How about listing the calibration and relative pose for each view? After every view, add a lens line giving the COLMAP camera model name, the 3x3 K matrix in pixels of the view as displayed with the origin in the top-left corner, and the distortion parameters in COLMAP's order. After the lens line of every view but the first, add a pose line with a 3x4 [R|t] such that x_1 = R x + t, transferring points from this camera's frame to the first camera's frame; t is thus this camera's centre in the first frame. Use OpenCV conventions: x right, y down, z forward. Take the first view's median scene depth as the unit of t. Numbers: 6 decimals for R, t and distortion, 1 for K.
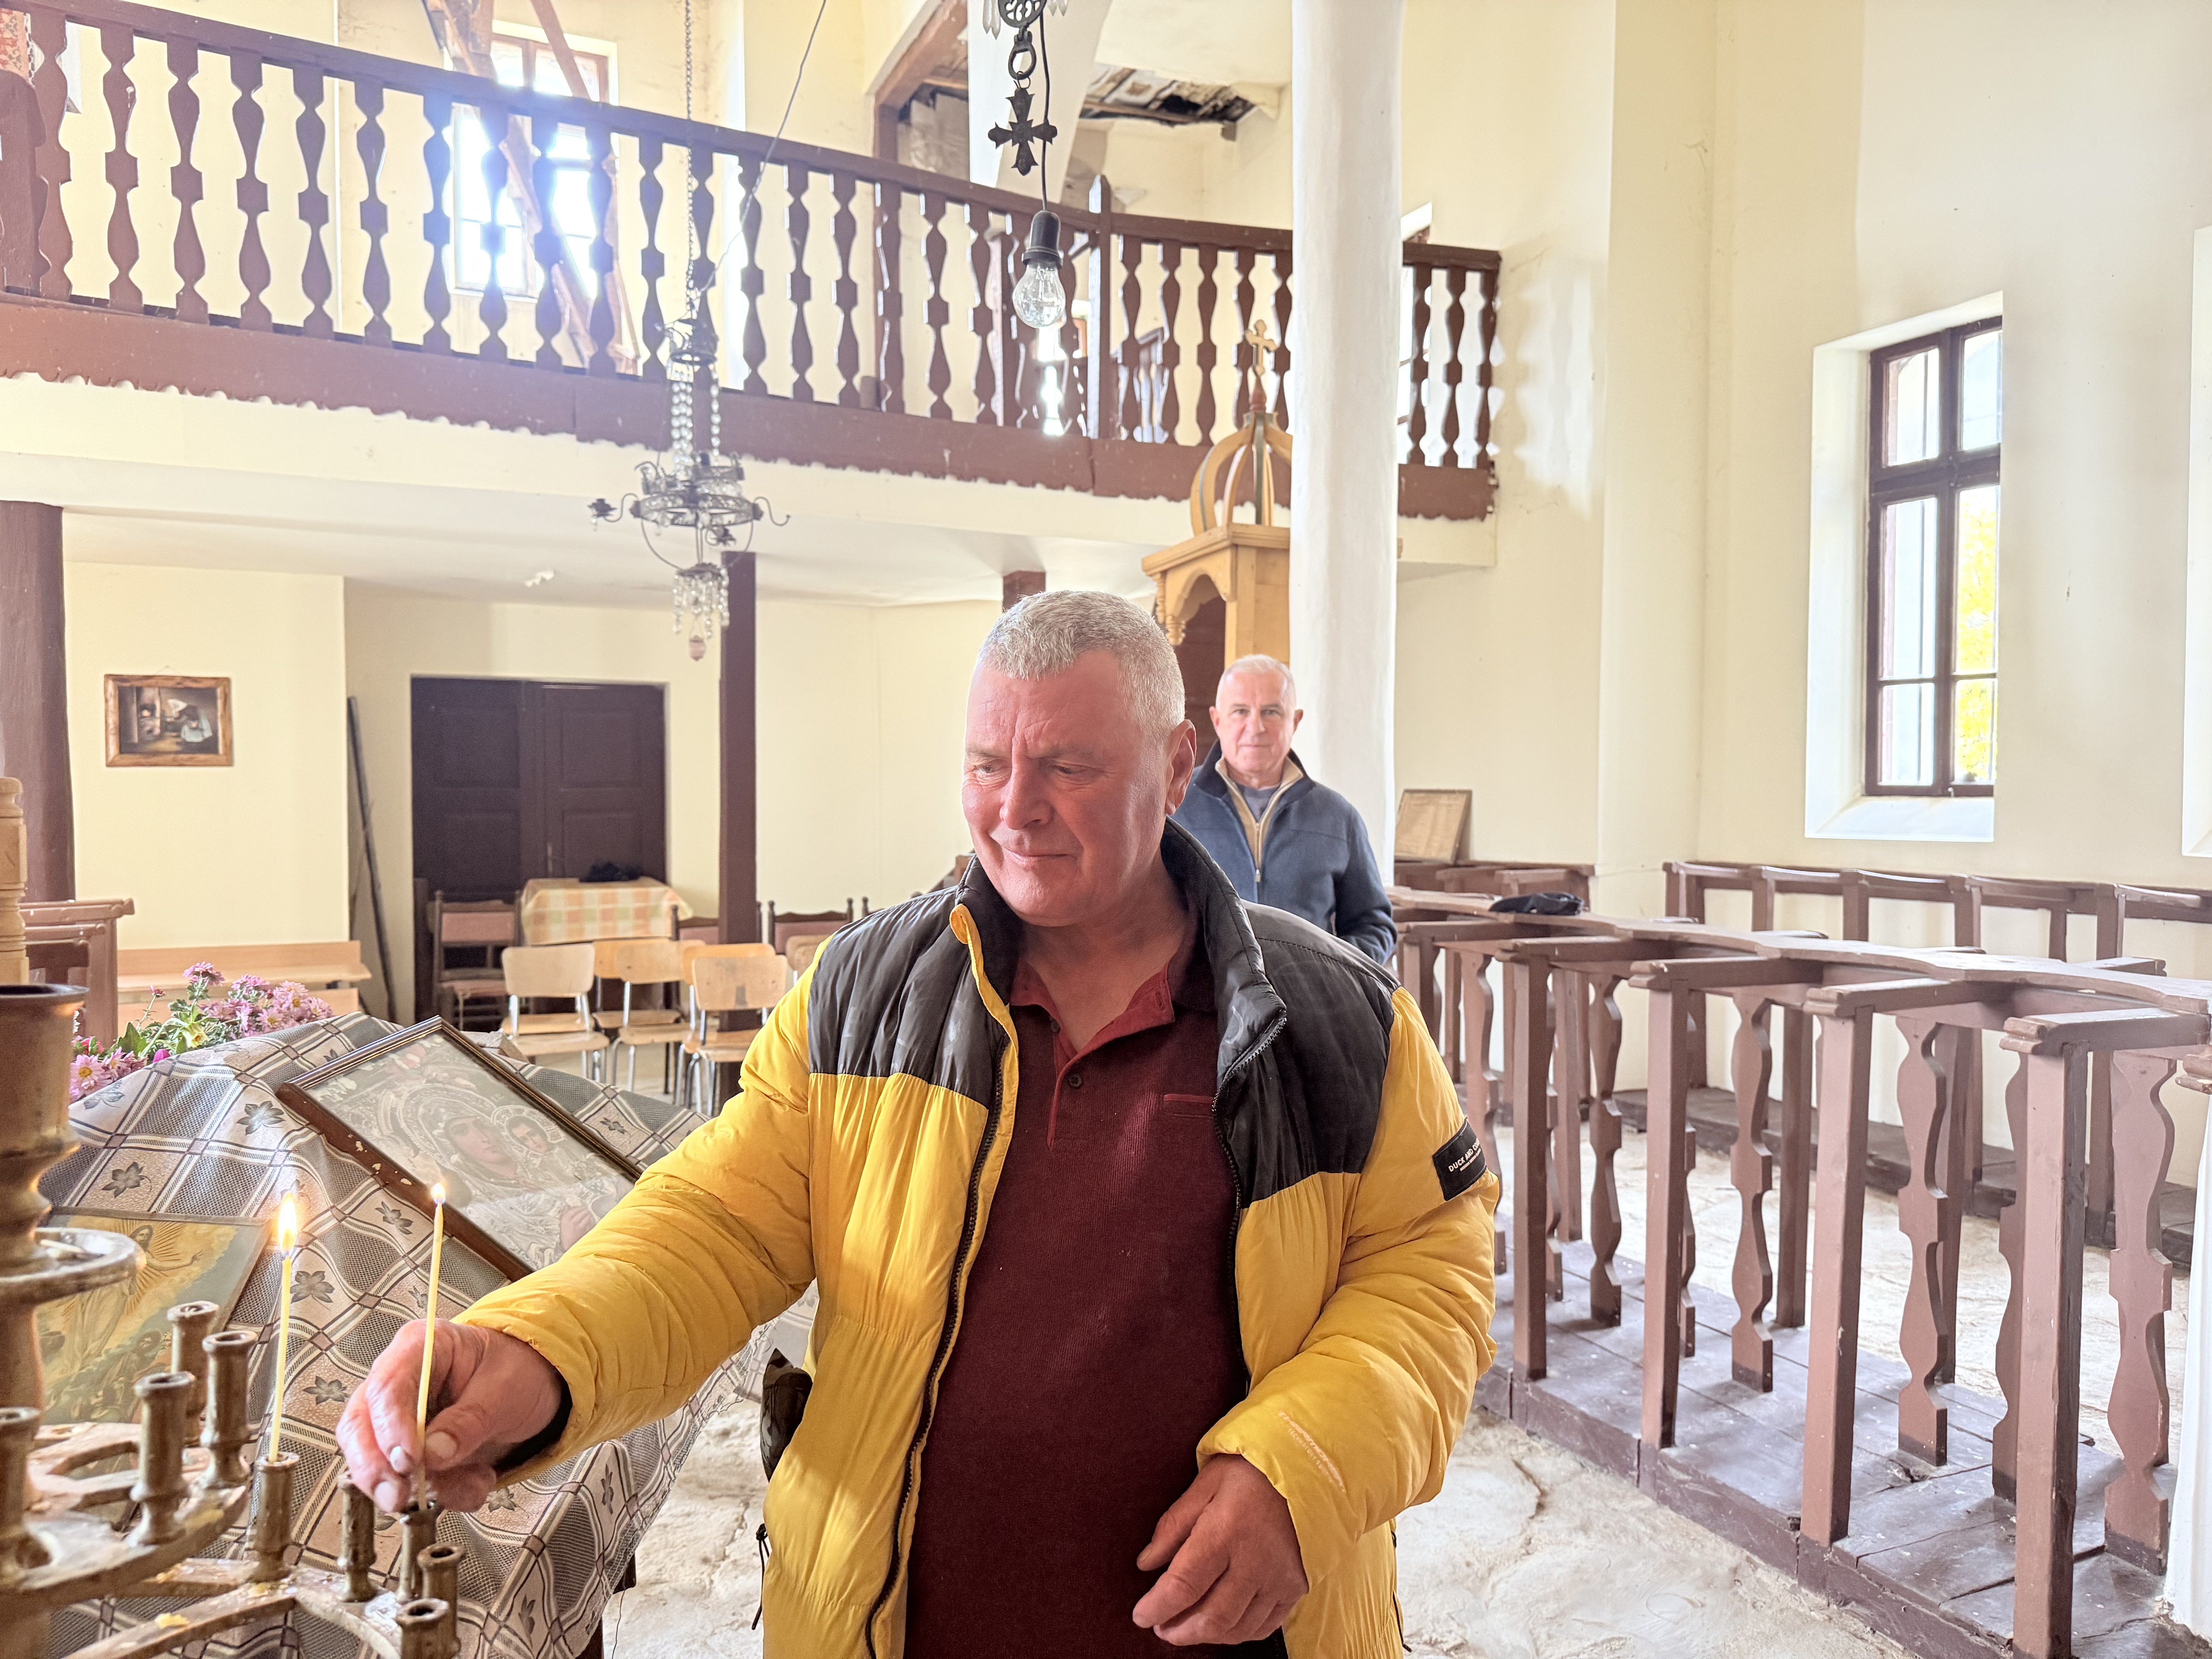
lens RADIAL K [[1576.3, 0, 1105.9], [0, 1576.3, 834.3], [0, 0, 1]] dist [0.012592, -0.013696]
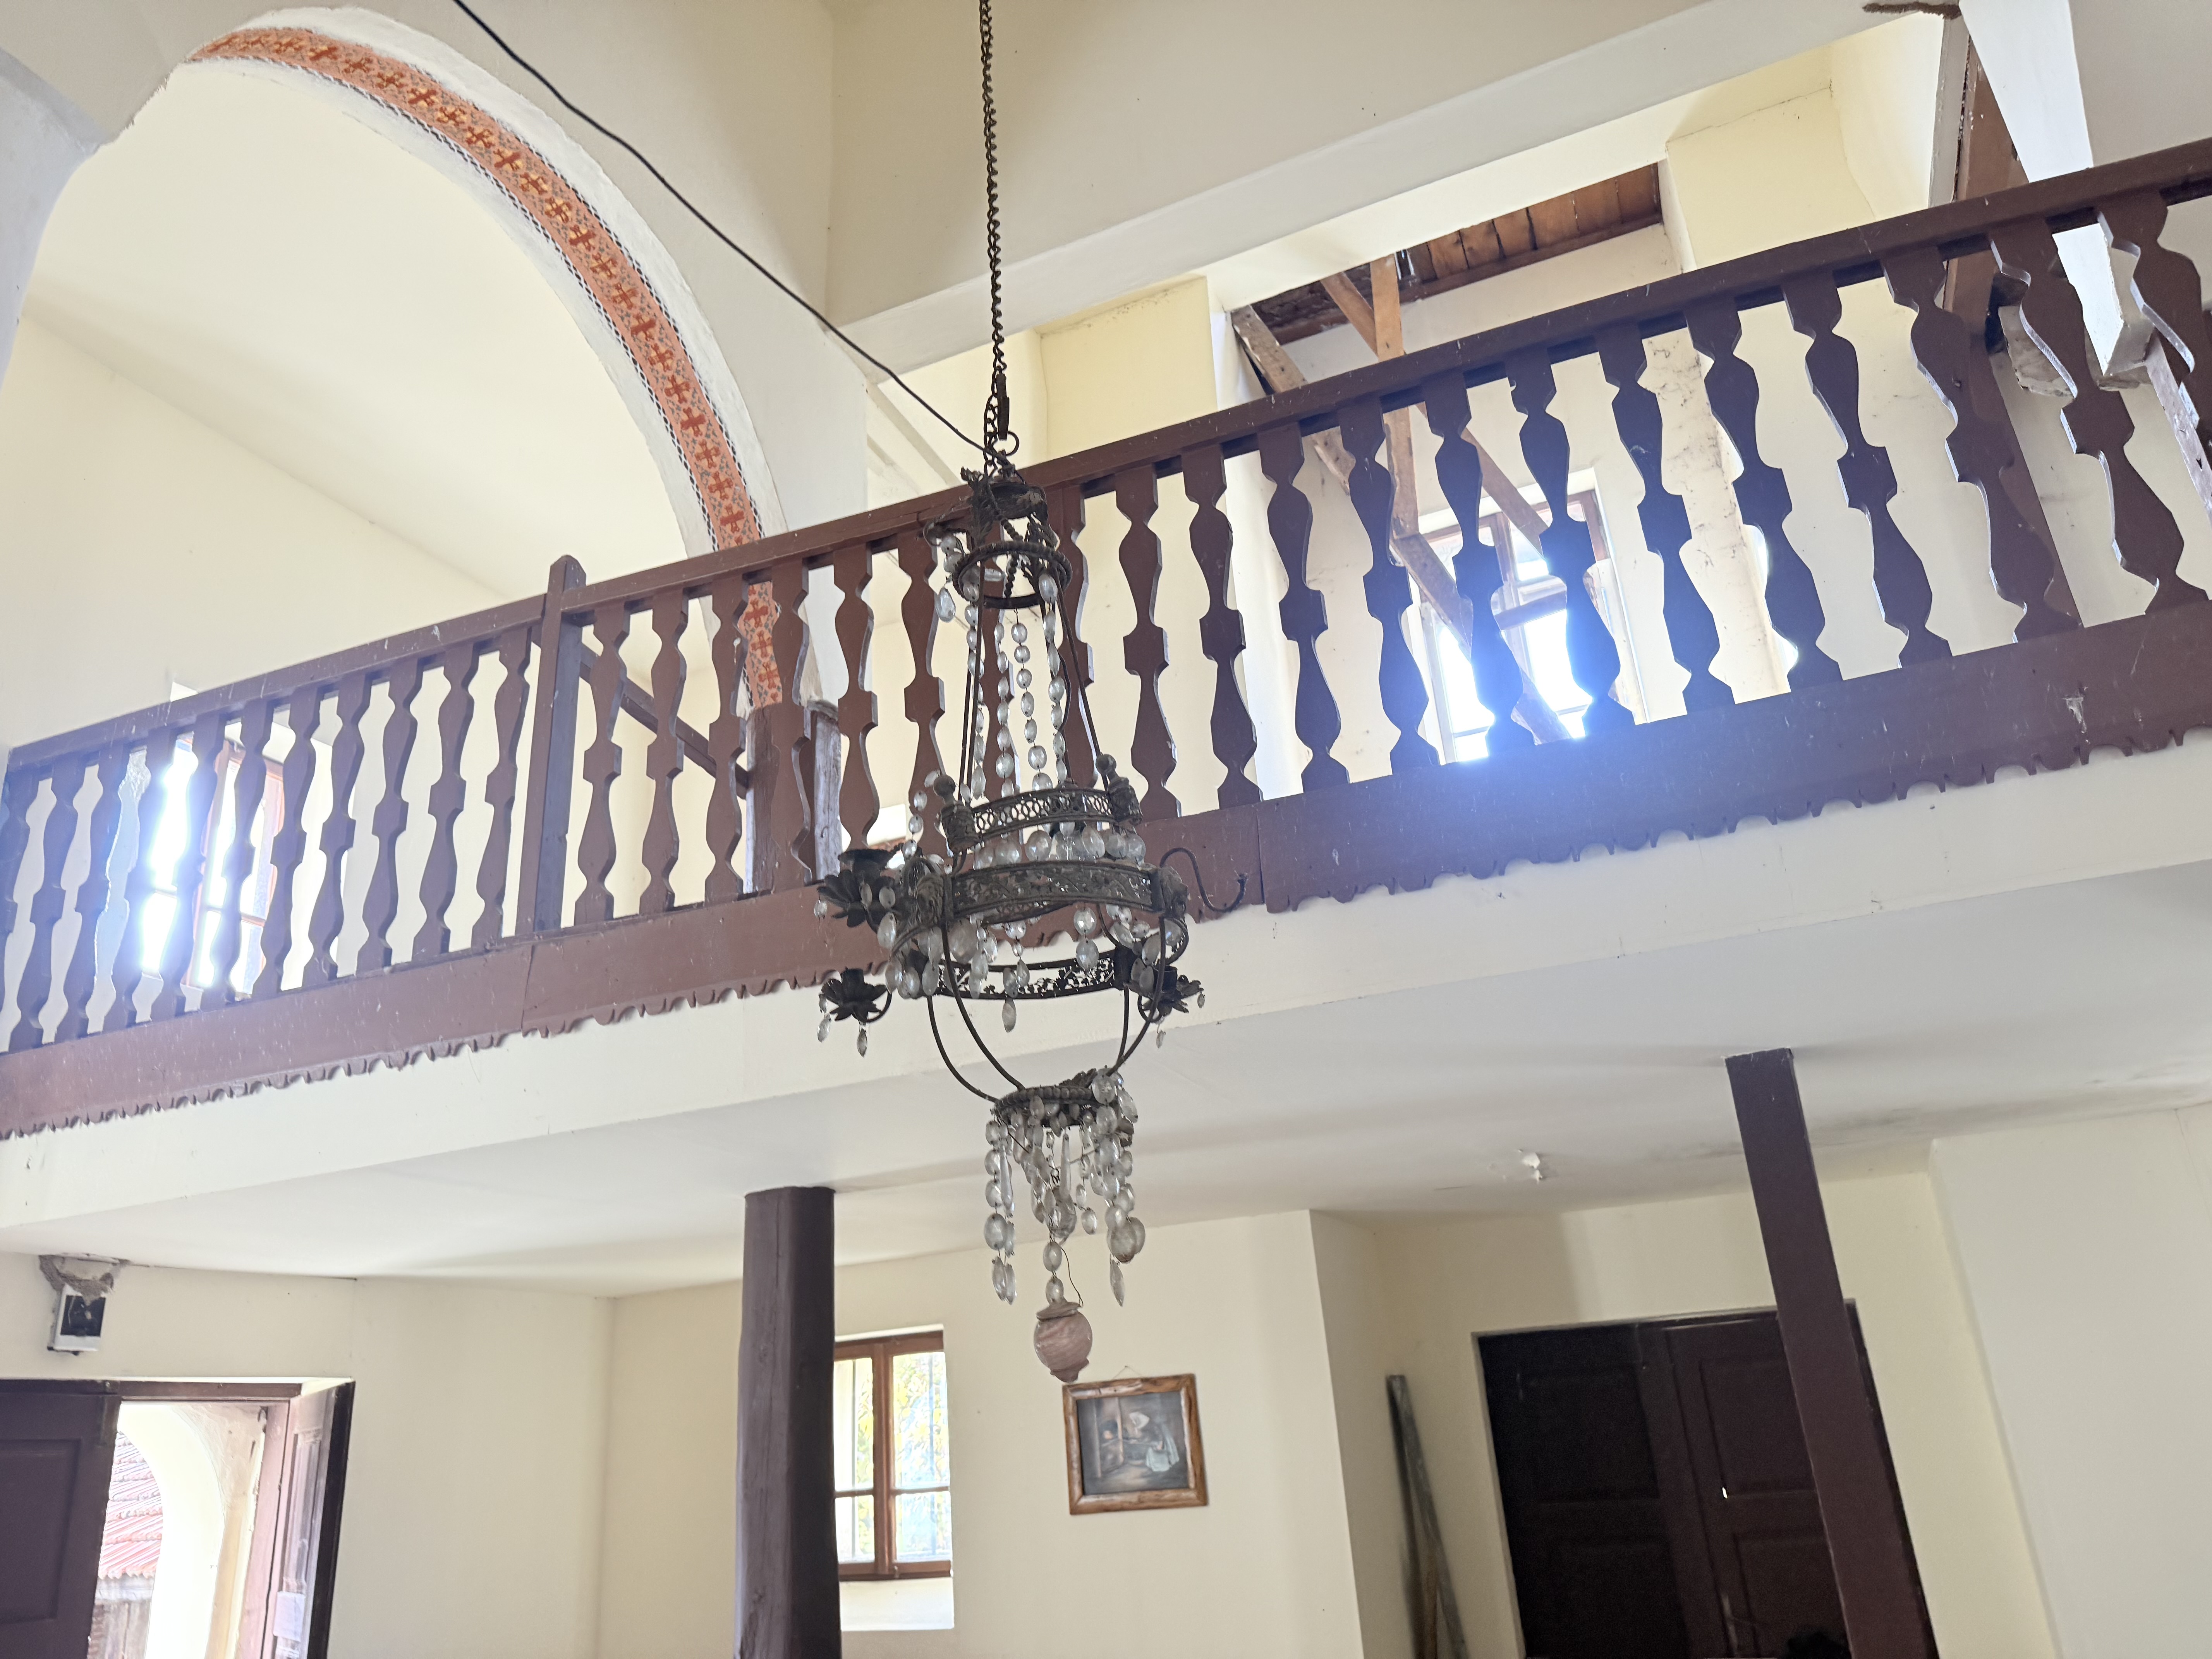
lens RADIAL K [[1576.3, 0, 1105.9], [0, 1576.3, 834.3], [0, 0, 1]] dist [0.012592, -0.013696]
pose [[0.660263, -0.314209, -0.682148, 0.001652], [0.045218, 0.923261, -0.381502, -0.053204], [0.749672, 0.221046, 0.623803, 0.458053]]
